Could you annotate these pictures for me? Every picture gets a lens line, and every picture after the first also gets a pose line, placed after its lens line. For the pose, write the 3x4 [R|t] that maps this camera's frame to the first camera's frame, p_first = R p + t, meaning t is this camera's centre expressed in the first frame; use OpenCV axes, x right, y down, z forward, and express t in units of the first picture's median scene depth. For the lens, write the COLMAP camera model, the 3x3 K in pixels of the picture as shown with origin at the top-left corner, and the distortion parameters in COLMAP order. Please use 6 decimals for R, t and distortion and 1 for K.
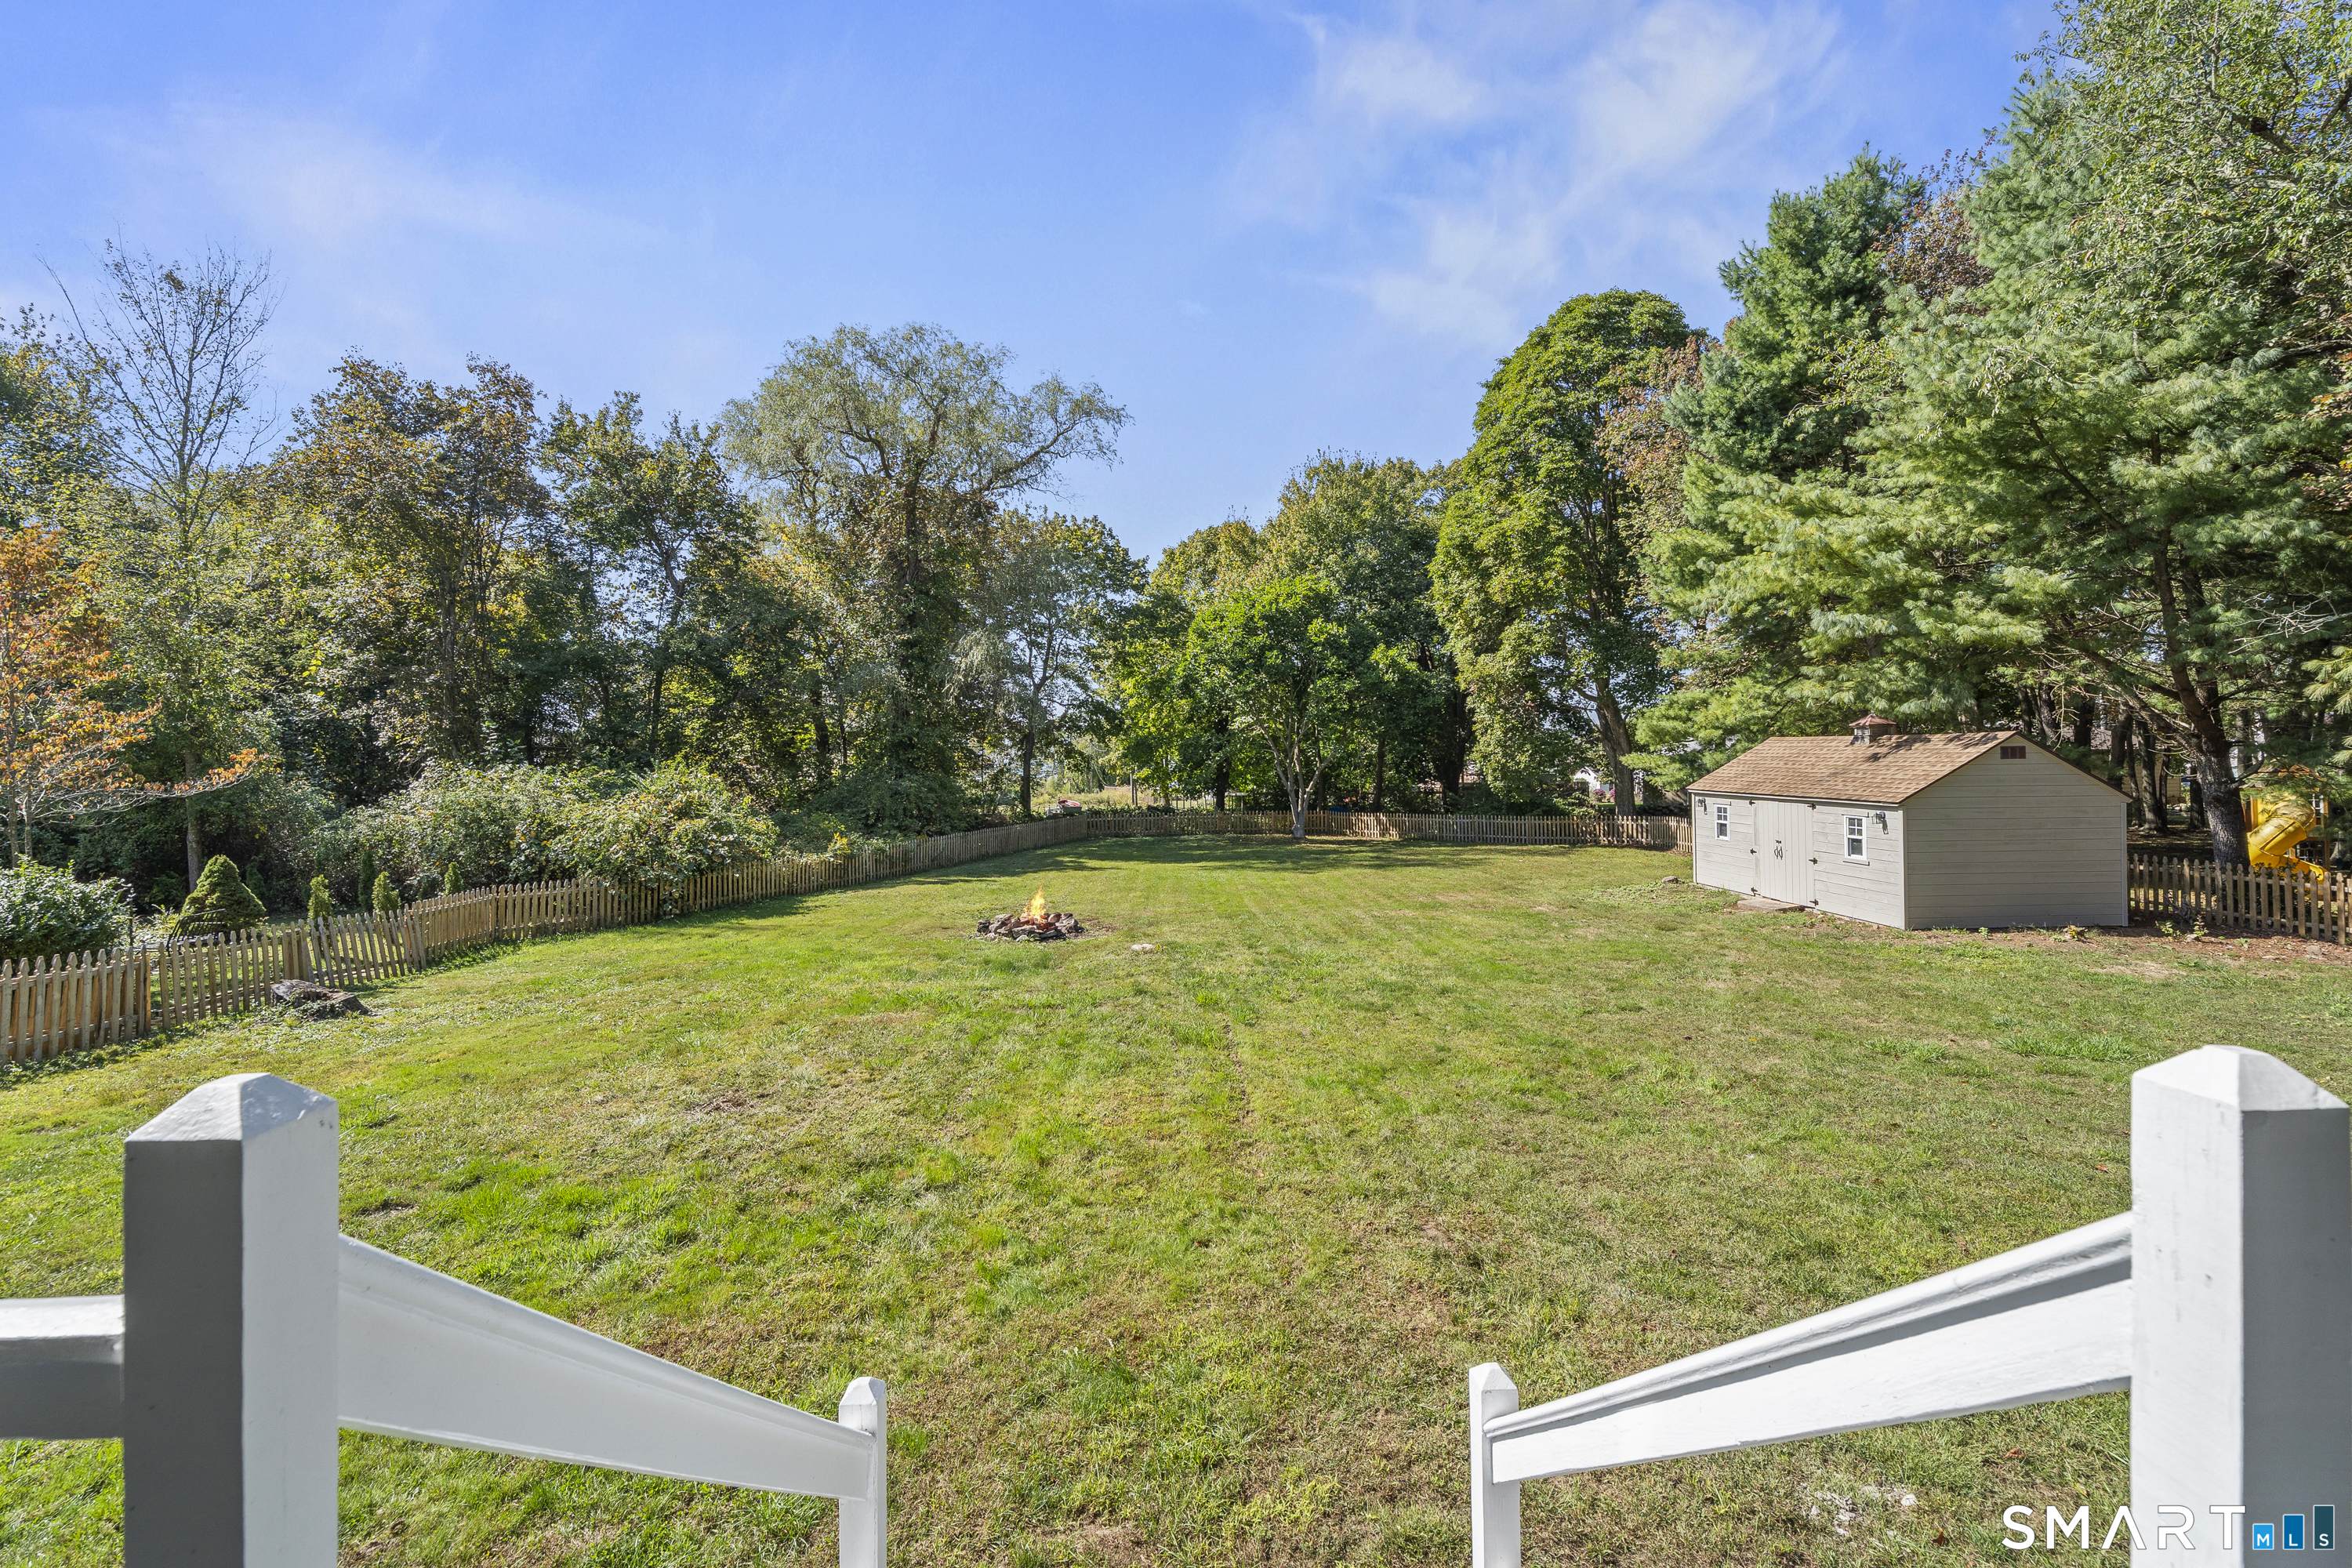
lens RADIAL K [[1064.9, 0, 1179.0], [0, 1064.9, 770.9], [0, 0, 1]] dist [-0.004563, 0.001972]
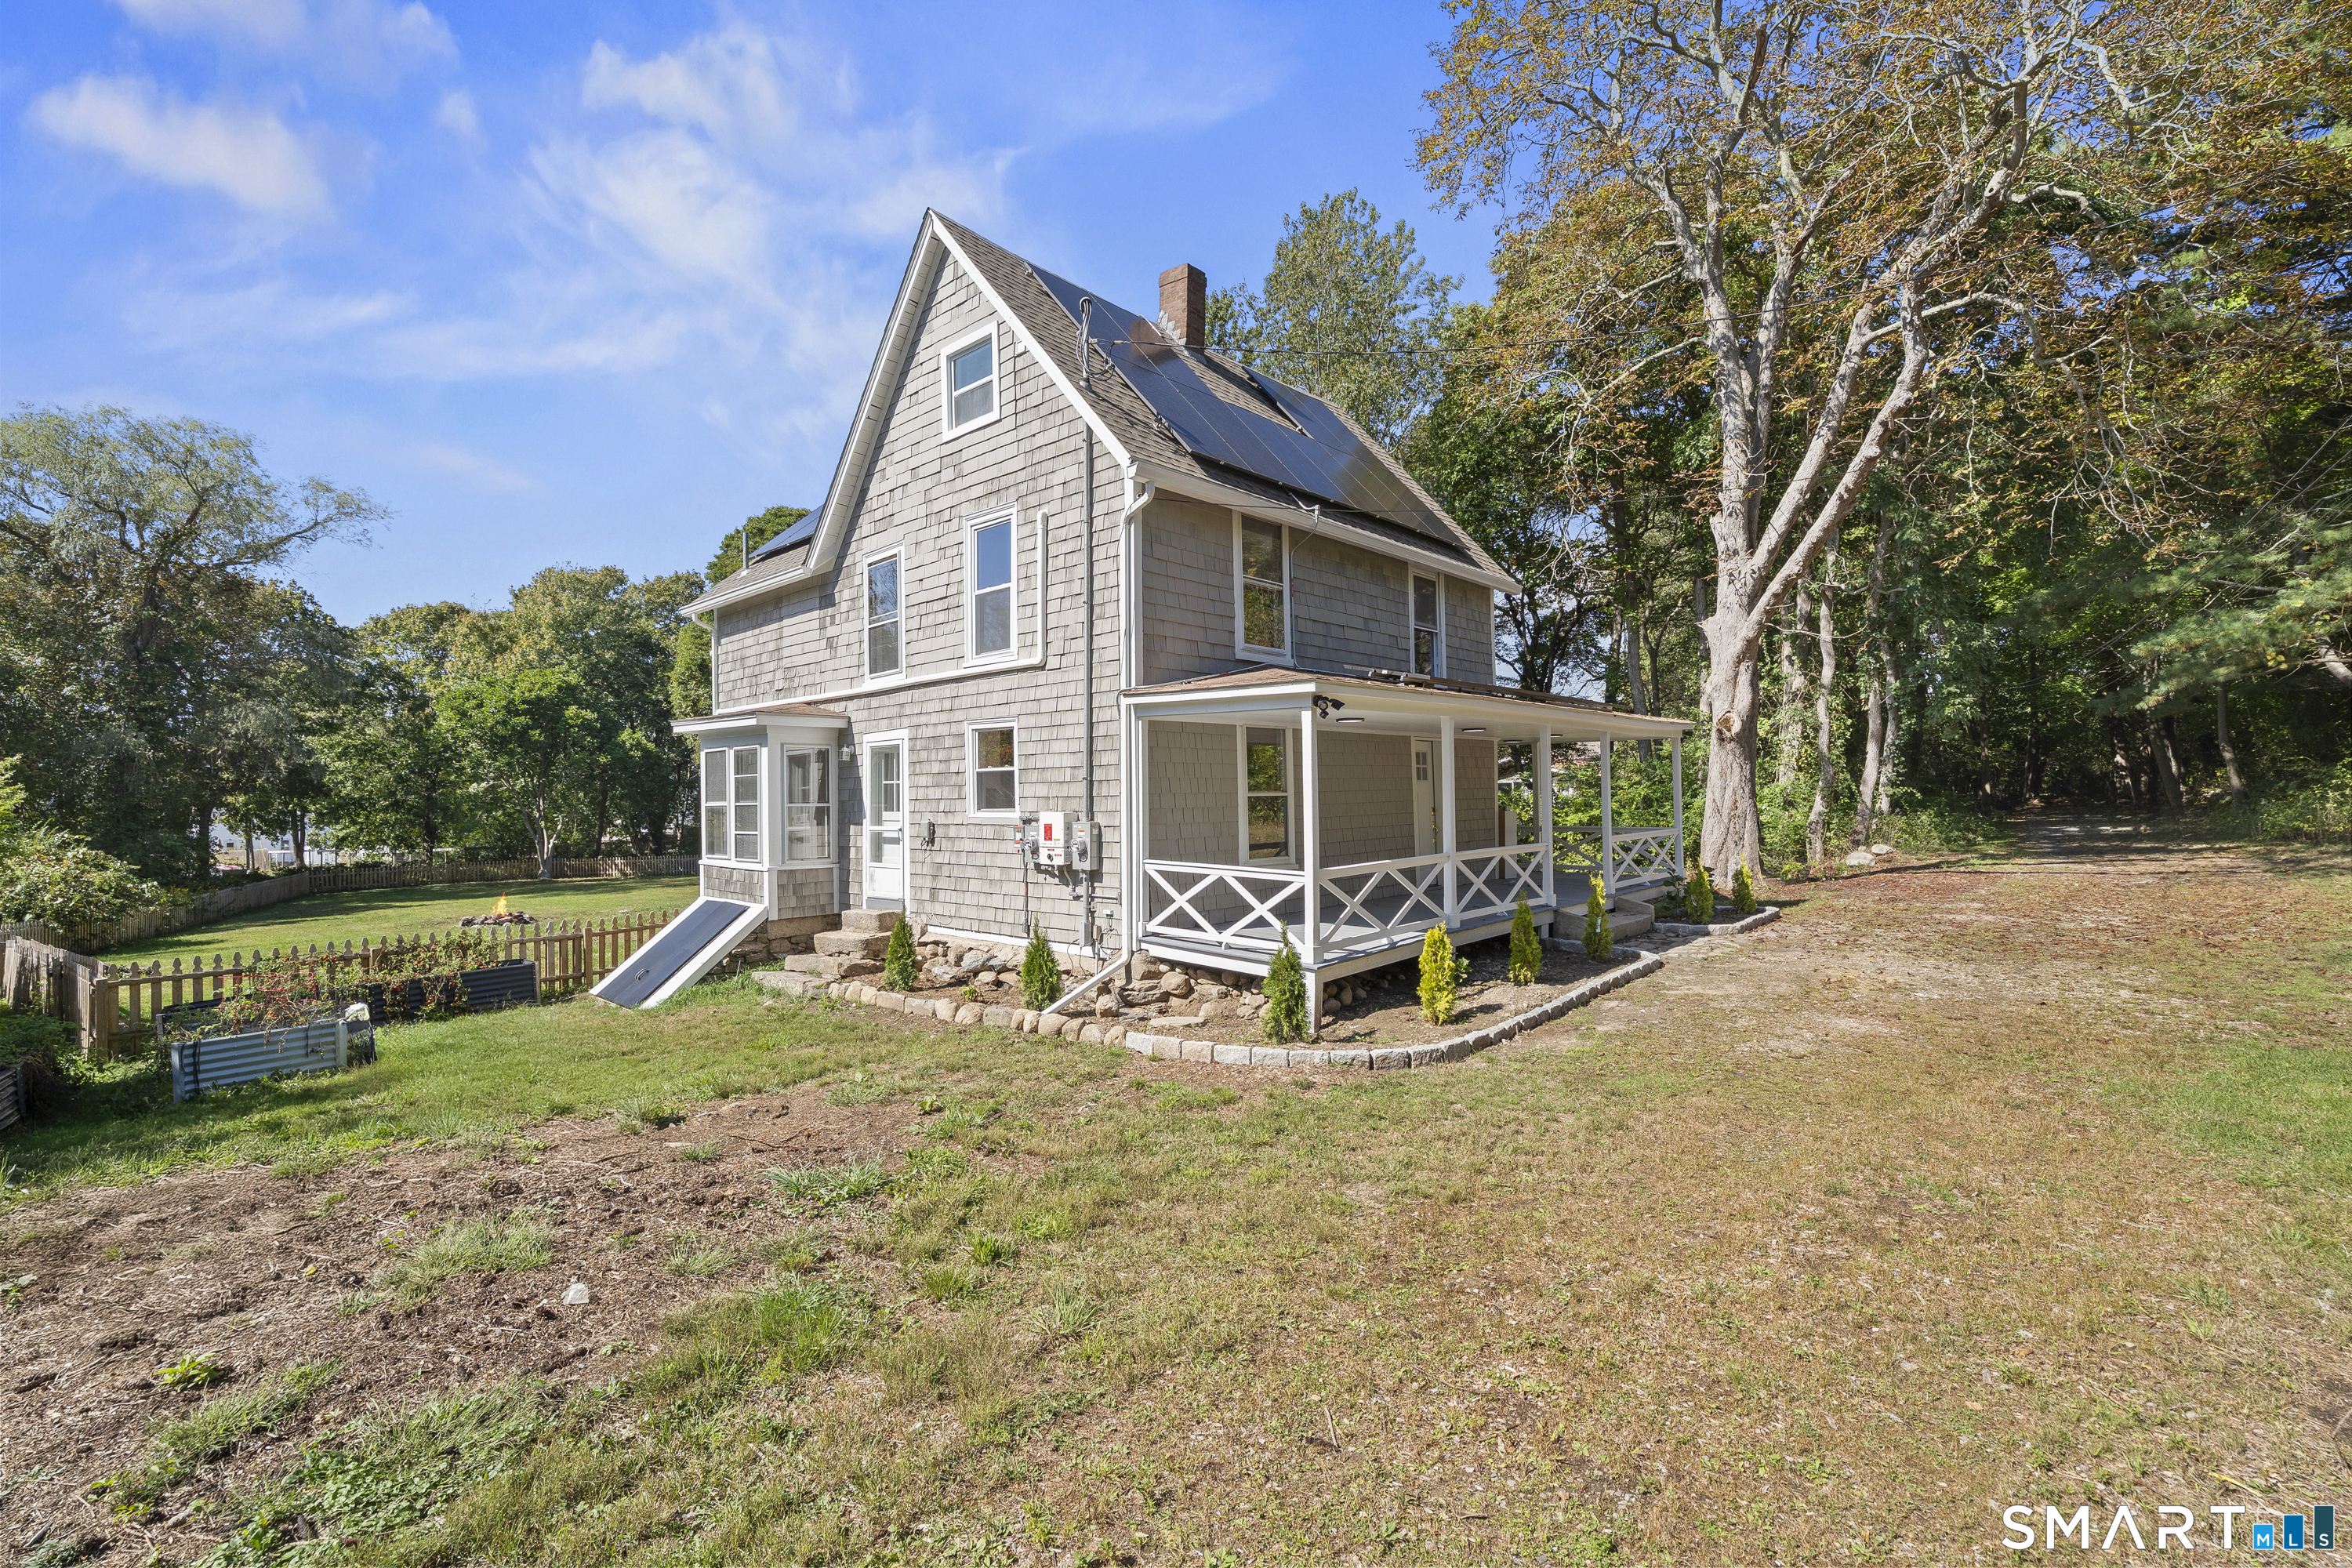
lens RADIAL K [[1064.9, 0, 1174.4], [0, 1064.9, 790.0], [0, 0, 1]] dist [-0.004563, 0.001972]
pose [[0.677223, 0.006553, 0.735749, -0.314789], [0.014338, 0.999653, -0.022101, -0.003808], [-0.735638, 0.025516, 0.676894, -0.384392]]
